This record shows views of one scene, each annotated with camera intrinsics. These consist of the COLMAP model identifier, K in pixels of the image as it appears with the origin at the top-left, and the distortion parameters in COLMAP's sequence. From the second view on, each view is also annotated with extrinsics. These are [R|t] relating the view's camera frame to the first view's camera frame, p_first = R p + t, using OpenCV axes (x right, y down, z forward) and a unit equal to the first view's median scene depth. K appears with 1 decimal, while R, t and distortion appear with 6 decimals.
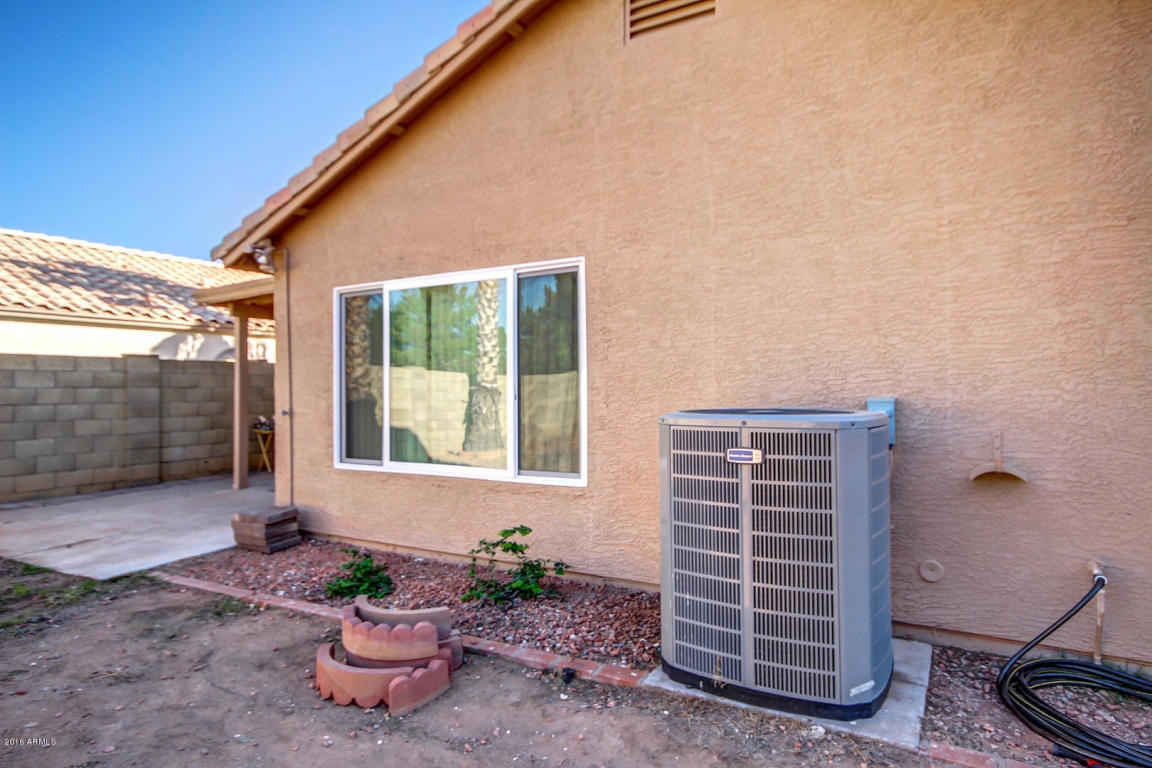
lens RADIAL K [[663.7, 0, 586.1], [0, 663.7, 381.2], [0, 0, 1]] dist [0.000628, 0.000986]
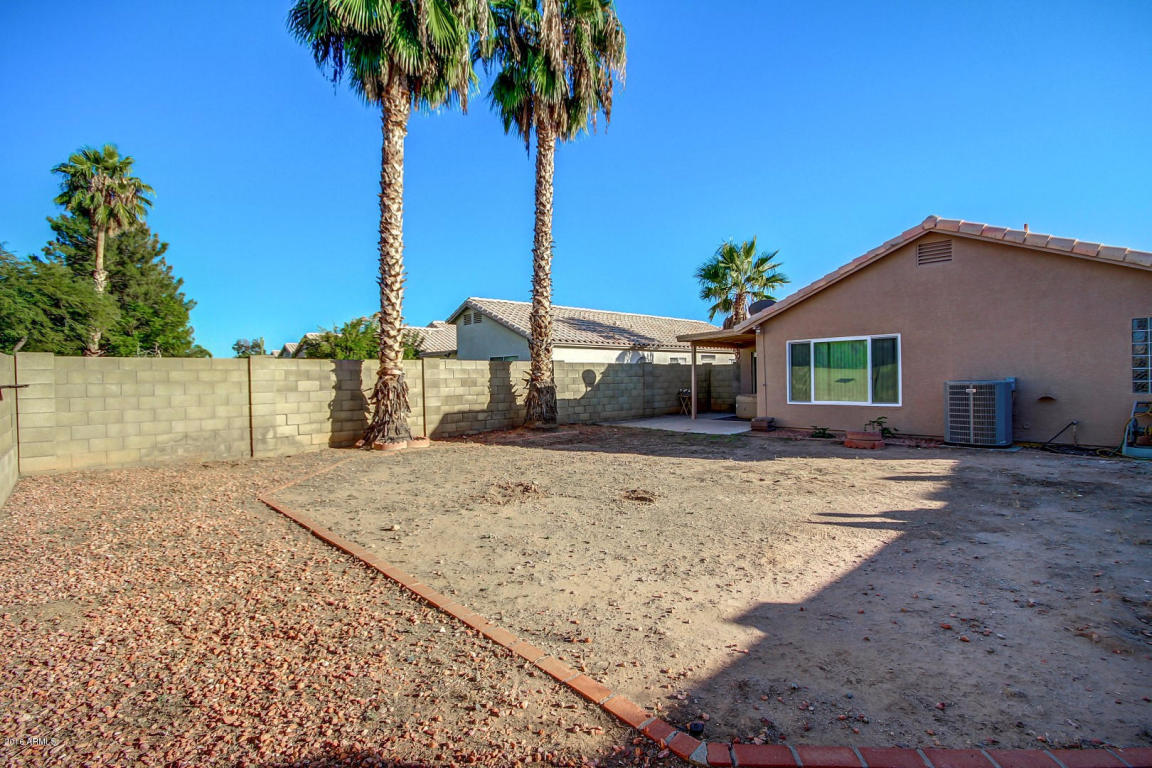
lens RADIAL K [[545.0, 0, 570.1], [0, 545.0, 383.0], [0, 0, 1]] dist [0.006887, -0.012043]
pose [[0.960867, -0.003134, -0.276991, -0.934630], [0.009260, 0.999741, 0.020812, -0.024554], [0.276854, -0.022562, 0.960647, -2.271700]]
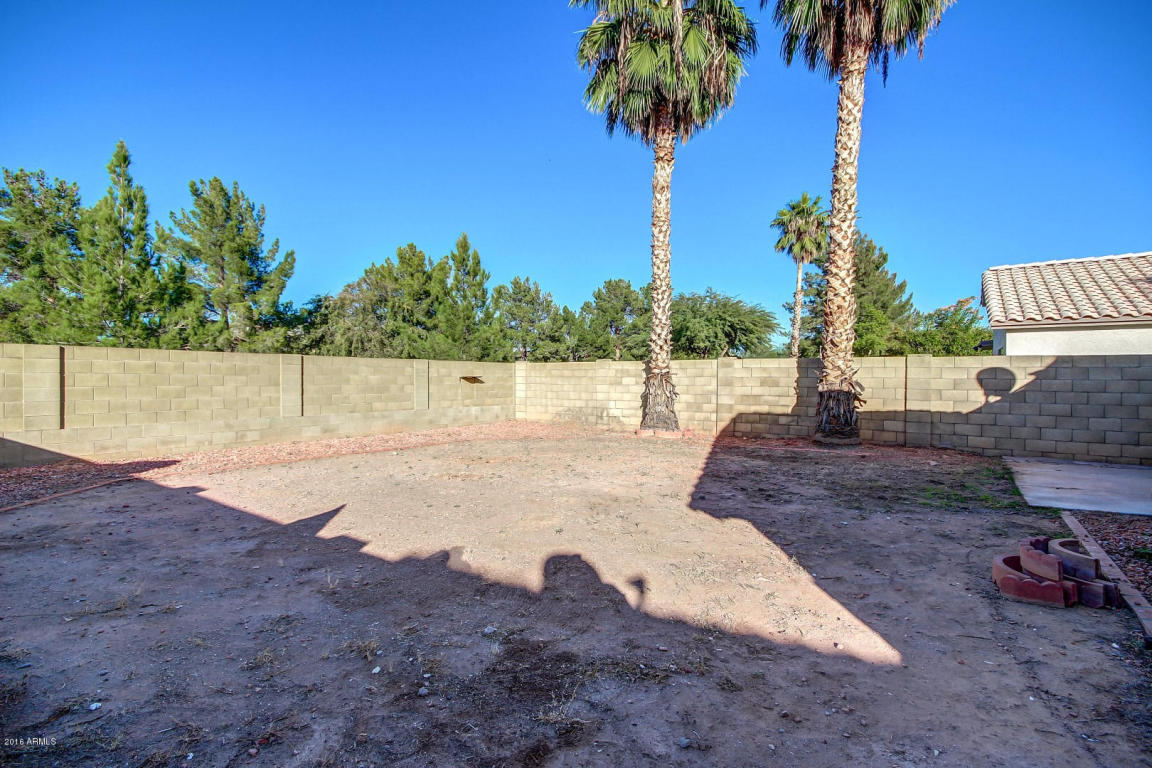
lens RADIAL K [[545.0, 0, 582.7], [0, 545.0, 379.5], [0, 0, 1]] dist [0.006887, -0.012043]
pose [[-0.096157, 0.010405, -0.995312, 0.816173], [0.004338, 0.999940, 0.010034, -0.014762], [0.995357, -0.003352, -0.096196, 0.111331]]
